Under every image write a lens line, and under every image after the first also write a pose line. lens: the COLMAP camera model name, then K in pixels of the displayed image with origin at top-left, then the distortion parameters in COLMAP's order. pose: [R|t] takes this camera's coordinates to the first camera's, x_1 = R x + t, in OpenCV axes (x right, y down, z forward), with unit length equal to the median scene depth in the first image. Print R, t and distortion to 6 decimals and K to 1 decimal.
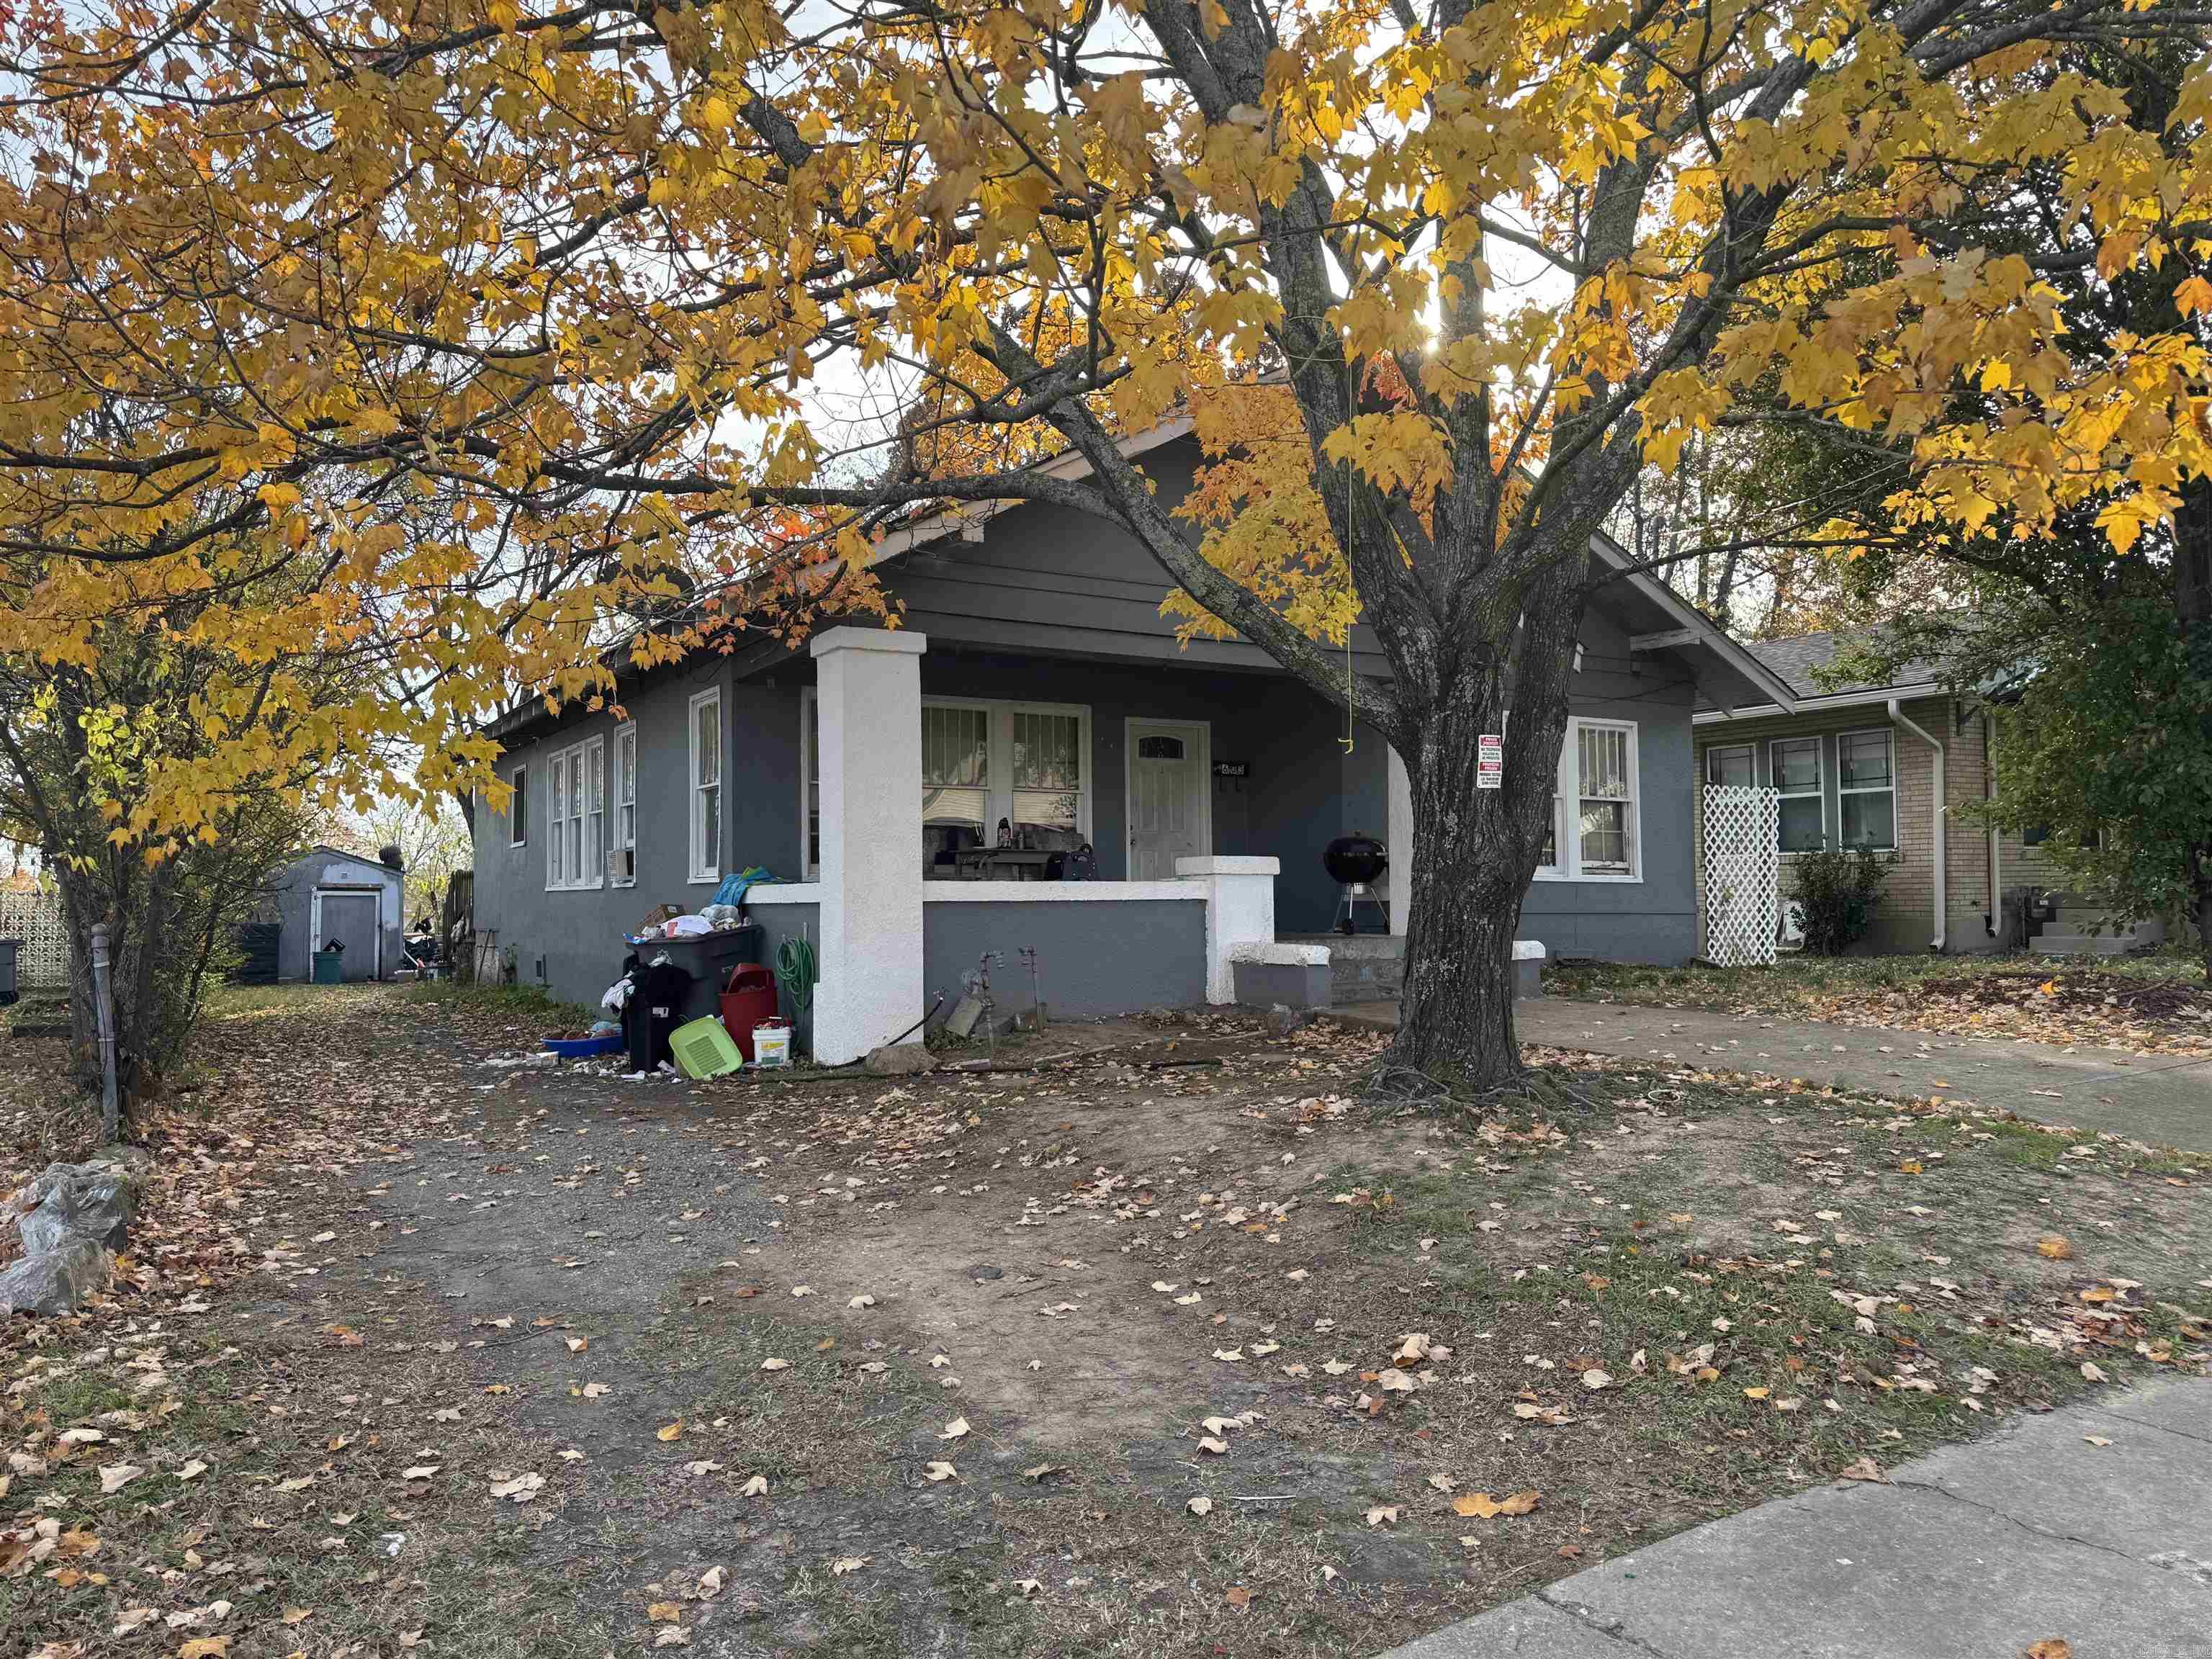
lens RADIAL K [[1554.2, 0, 1106.6], [0, 1554.2, 825.2], [0, 0, 1]] dist [0.000583, -0.000096]
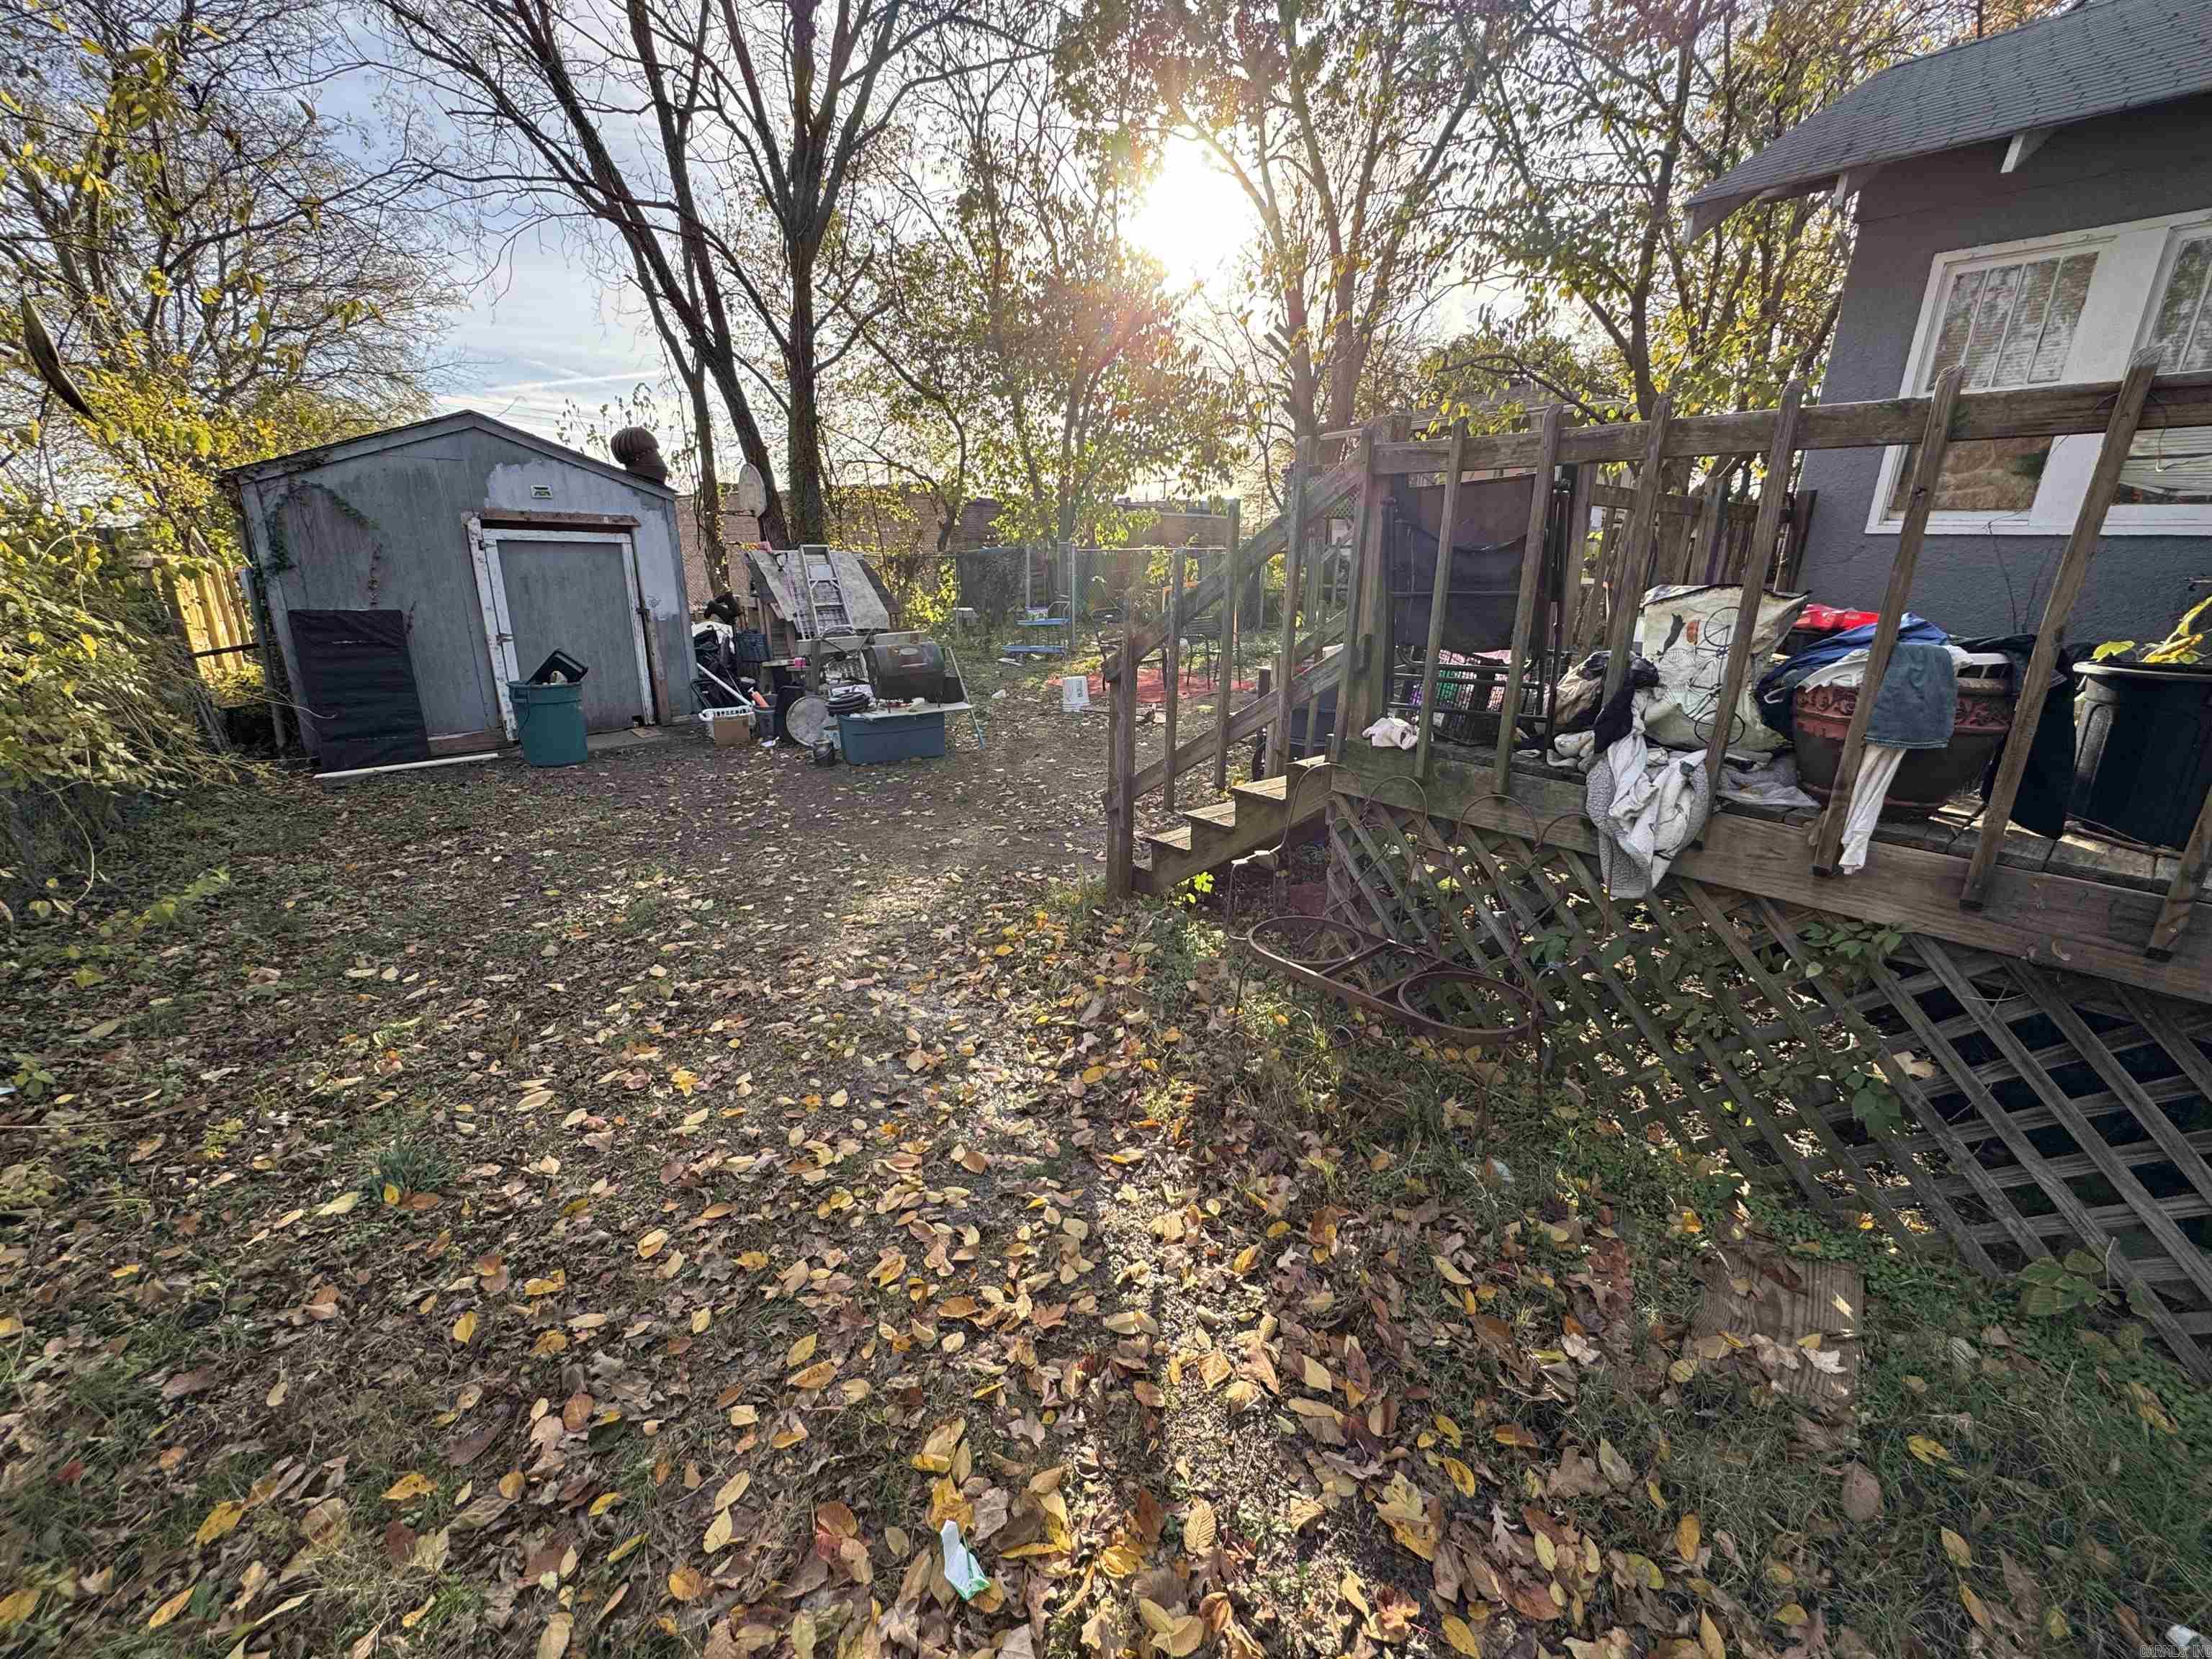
lens RADIAL K [[881.2, 0, 1110.4], [0, 881.2, 823.8], [0, 0, 1]] dist [-0.000513, 0.000718]
pose [[0.987999, -0.026489, 0.152175, -0.374763], [-0.027553, 0.939161, 0.342372, 0.030684], [-0.151986, -0.342456, 0.927159, 0.719784]]
